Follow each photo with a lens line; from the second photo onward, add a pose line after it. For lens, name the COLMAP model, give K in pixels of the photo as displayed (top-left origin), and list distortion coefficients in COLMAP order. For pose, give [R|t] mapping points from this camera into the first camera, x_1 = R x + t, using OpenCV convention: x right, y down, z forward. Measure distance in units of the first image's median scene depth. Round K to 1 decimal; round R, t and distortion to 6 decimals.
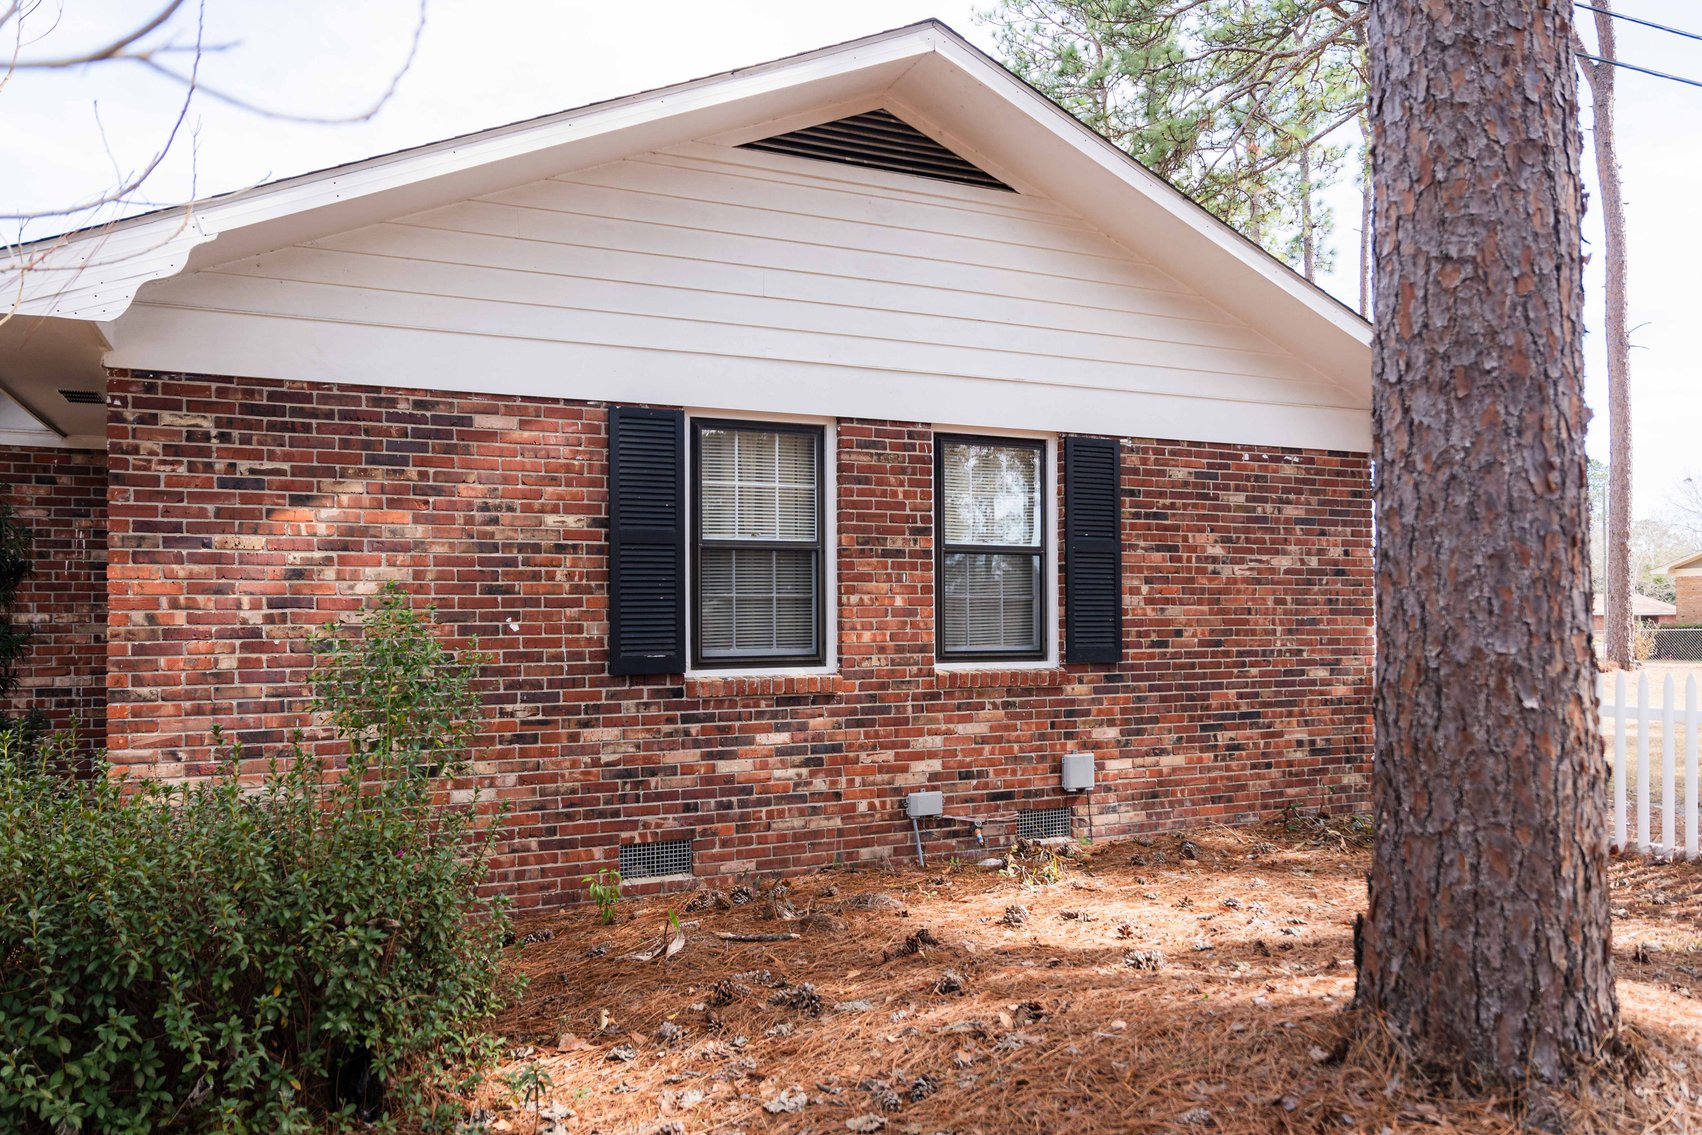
lens RADIAL K [[1238.5, 0, 849.7], [0, 1238.5, 615.0], [0, 0, 1]] dist [-0.000291, -0.004737]
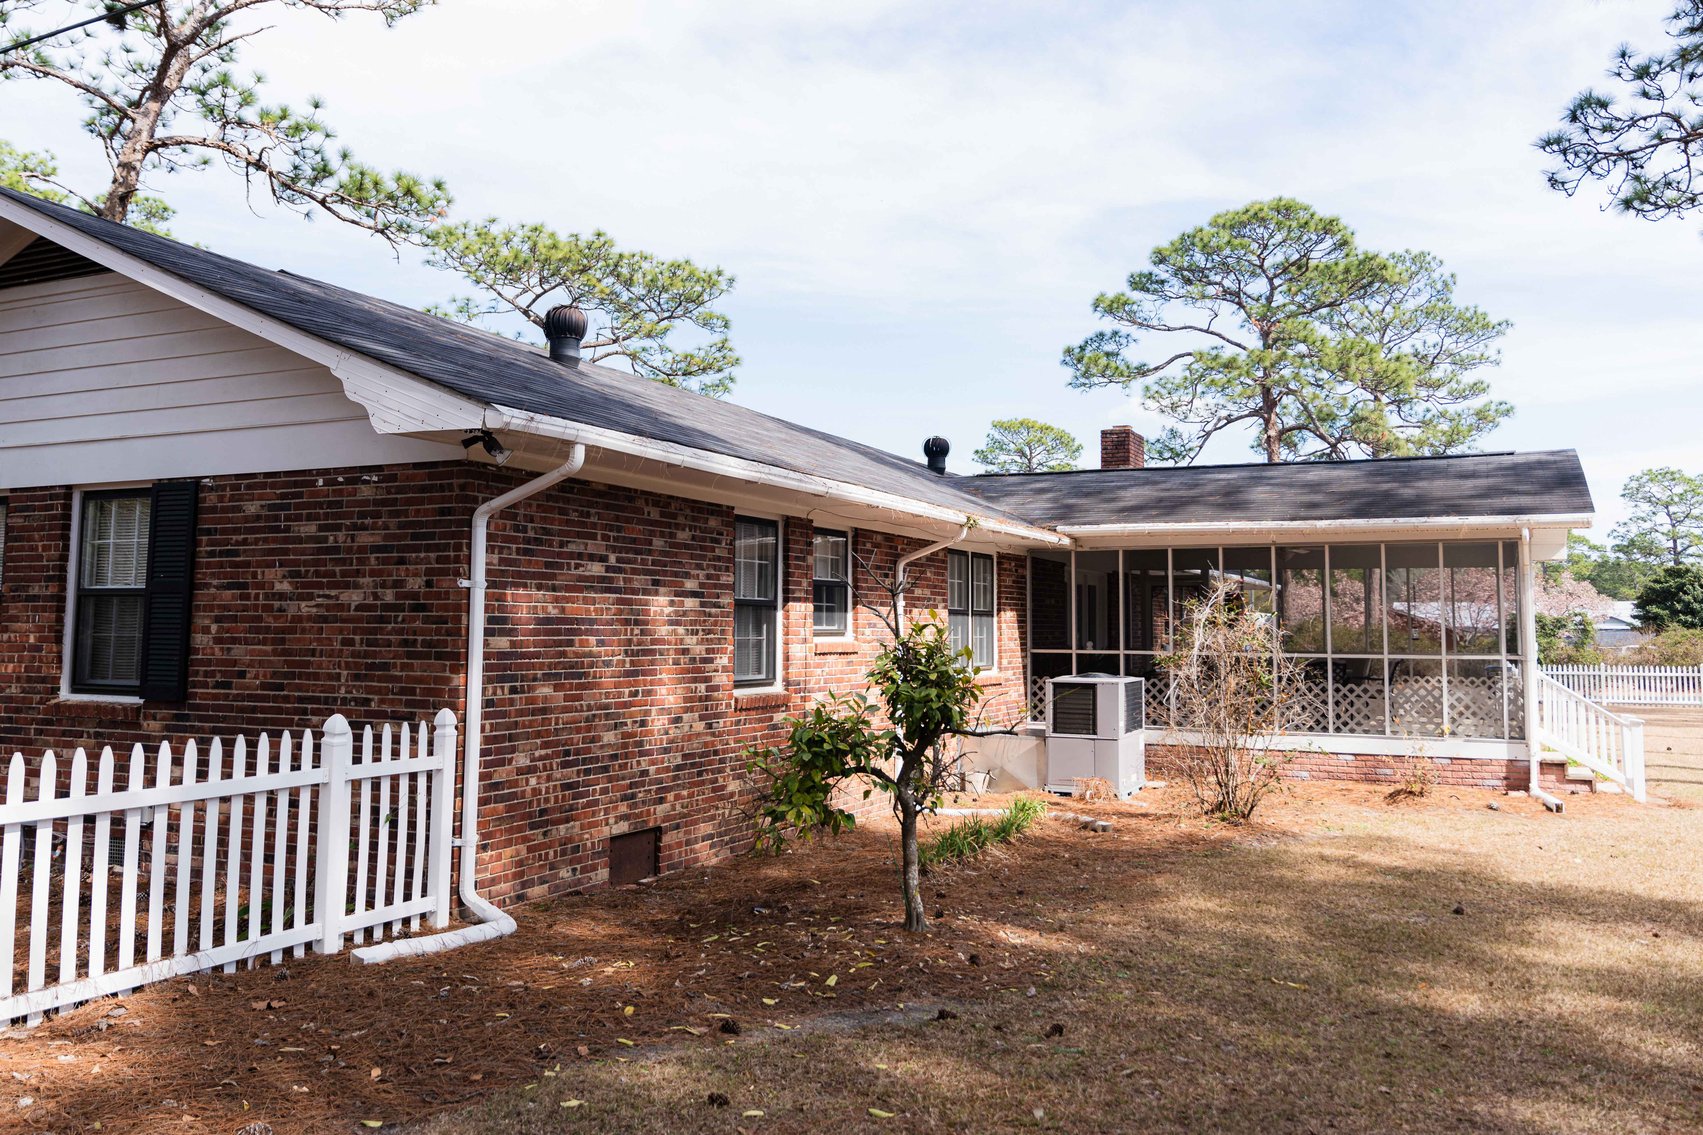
lens RADIAL K [[1323.3, 0, 854.3], [0, 1323.3, 538.1], [0, 0, 1]] dist [-0.006972, -0.004049]
pose [[0.657734, -0.049716, -0.751608, 1.326974], [-0.011013, 0.997078, -0.075591, -0.018026], [0.753170, 0.057996, 0.655264, 0.672624]]
